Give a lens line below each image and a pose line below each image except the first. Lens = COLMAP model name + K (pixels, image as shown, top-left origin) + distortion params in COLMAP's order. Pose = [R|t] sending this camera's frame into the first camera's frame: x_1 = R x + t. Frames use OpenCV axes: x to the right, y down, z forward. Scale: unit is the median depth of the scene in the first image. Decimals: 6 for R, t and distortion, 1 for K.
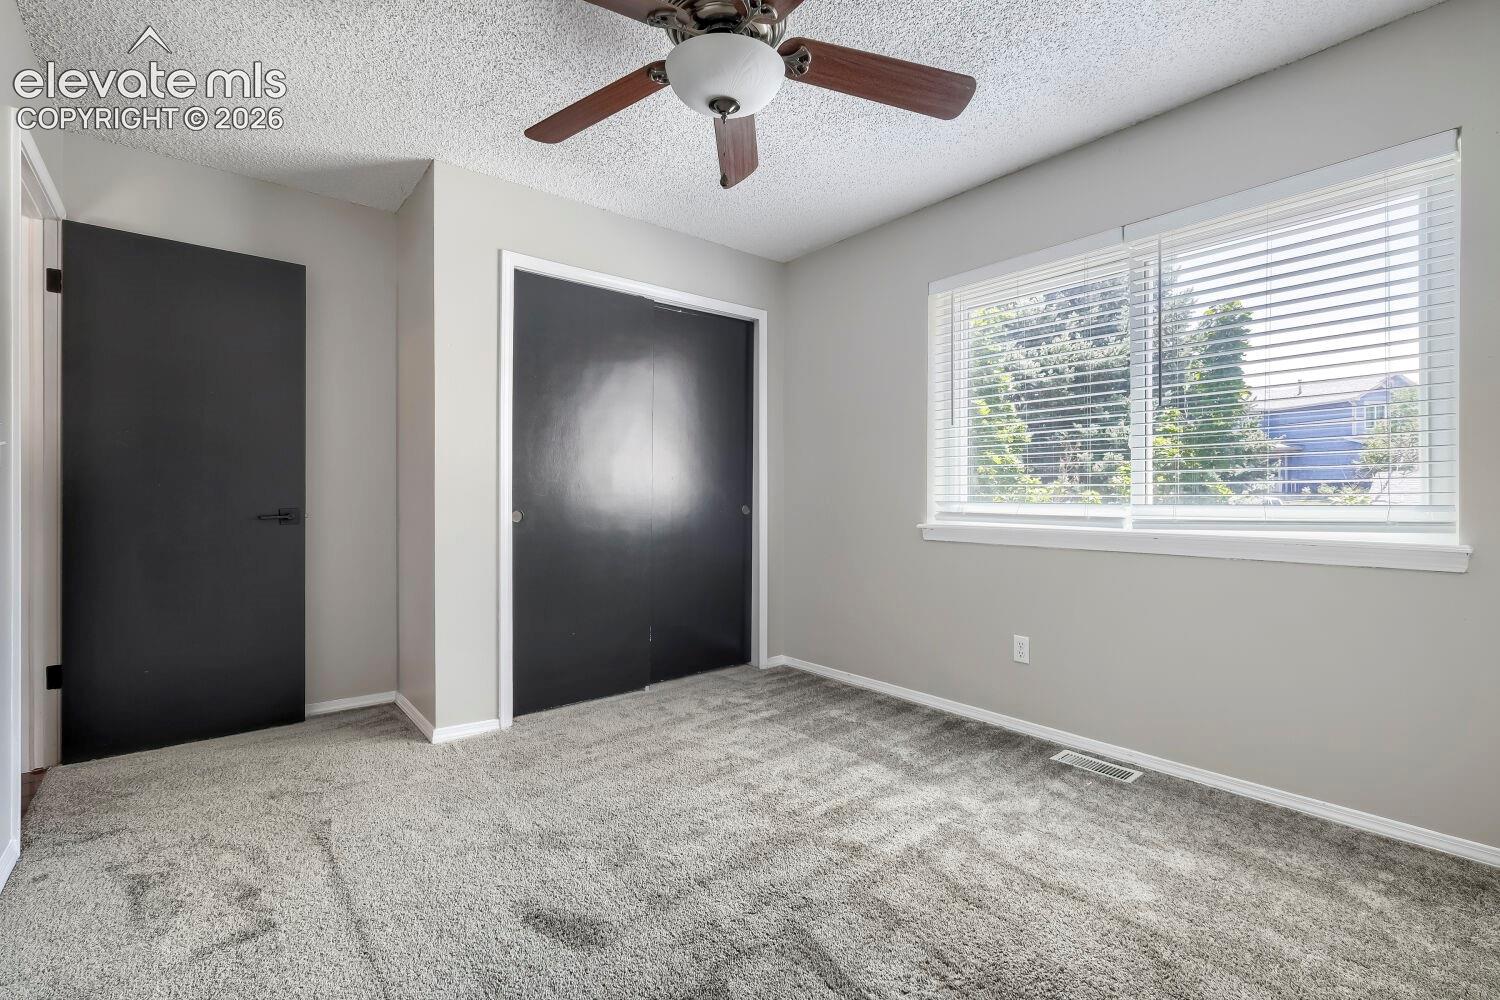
lens RADIAL K [[660.3, 0, 745.9], [0, 660.3, 501.7], [0, 0, 1]] dist [-0.001428, -0.000706]
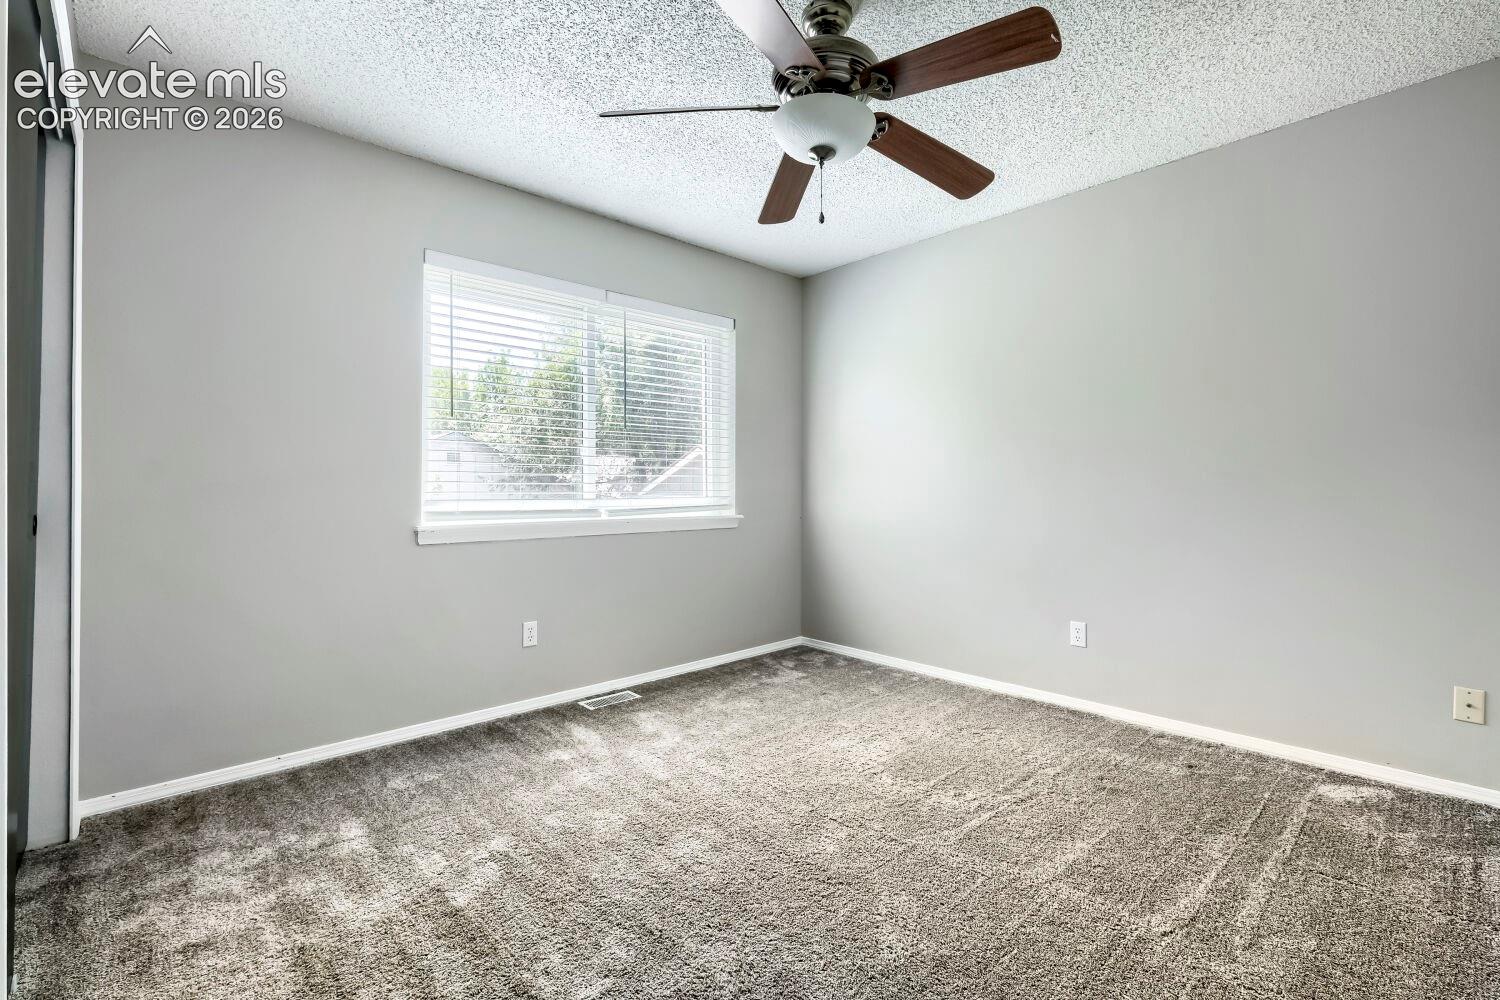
lens RADIAL K [[652.8, 0, 756.8], [0, 652.8, 487.9], [0, 0, 1]] dist [0.000177, -0.000047]
pose [[-0.054507, 0.000239, 0.998513, -0.672250], [0.008996, 0.999960, 0.000252, -0.013906], [-0.998473, 0.008997, -0.054507, 0.677537]]
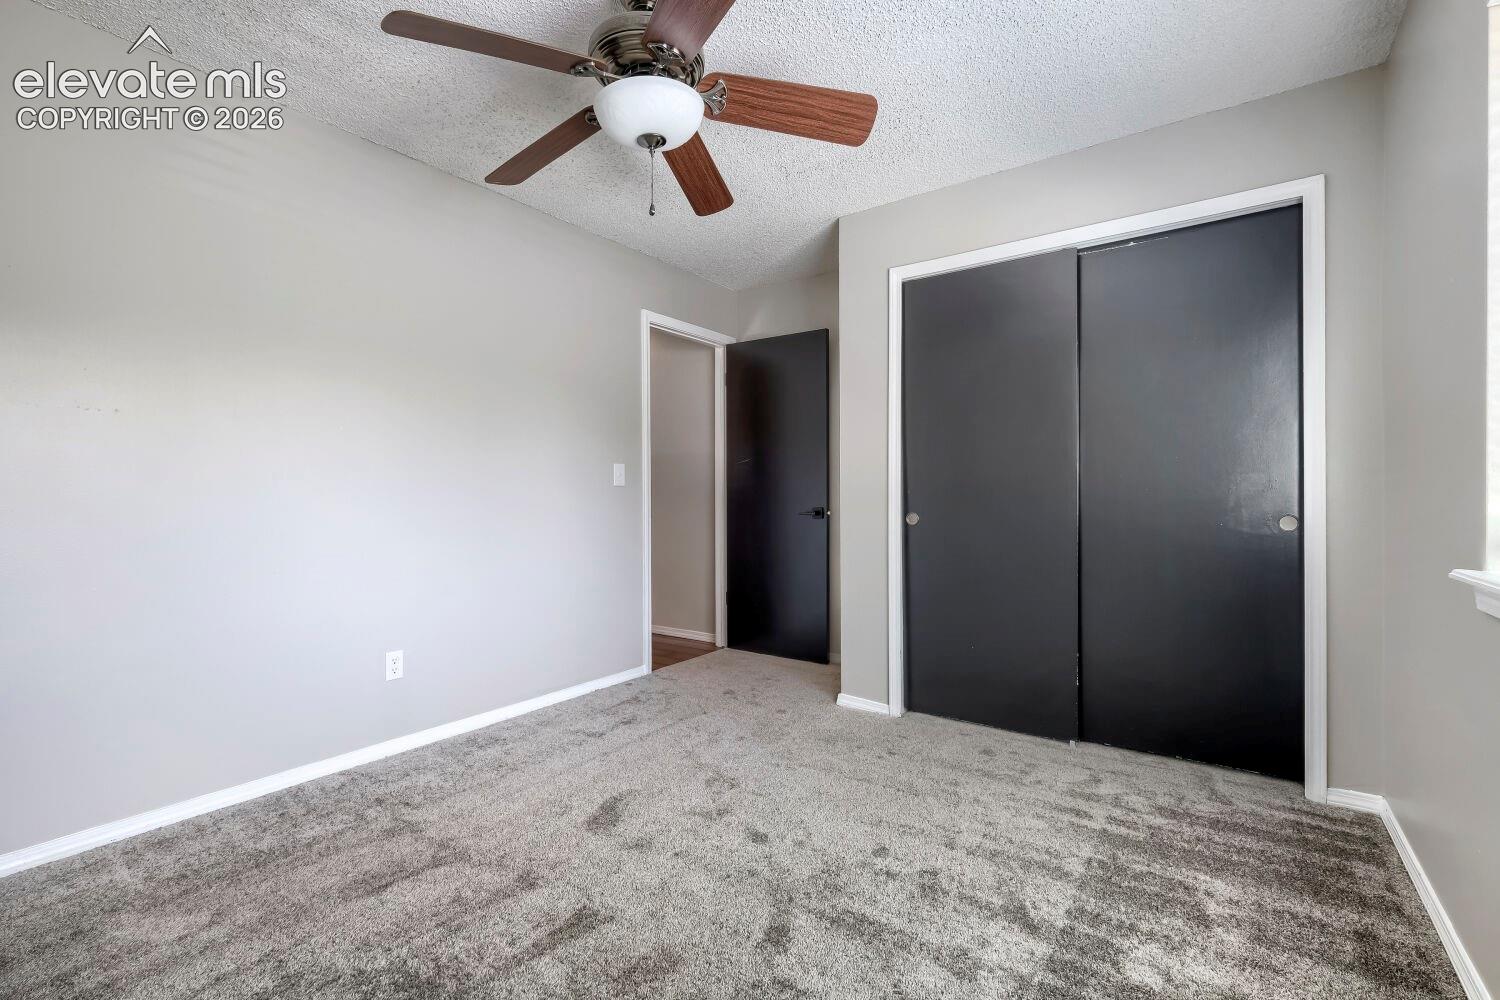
lens RADIAL K [[671.7, 0, 749.4], [0, 671.7, 495.0], [0, 0, 1]] dist [-0.000768, -0.000324]
pose [[0.245226, 0.001554, -0.969465, 0.629211], [-0.006626, 0.999978, -0.000073, -0.012433], [0.969443, 0.006441, 0.245231, 0.505875]]
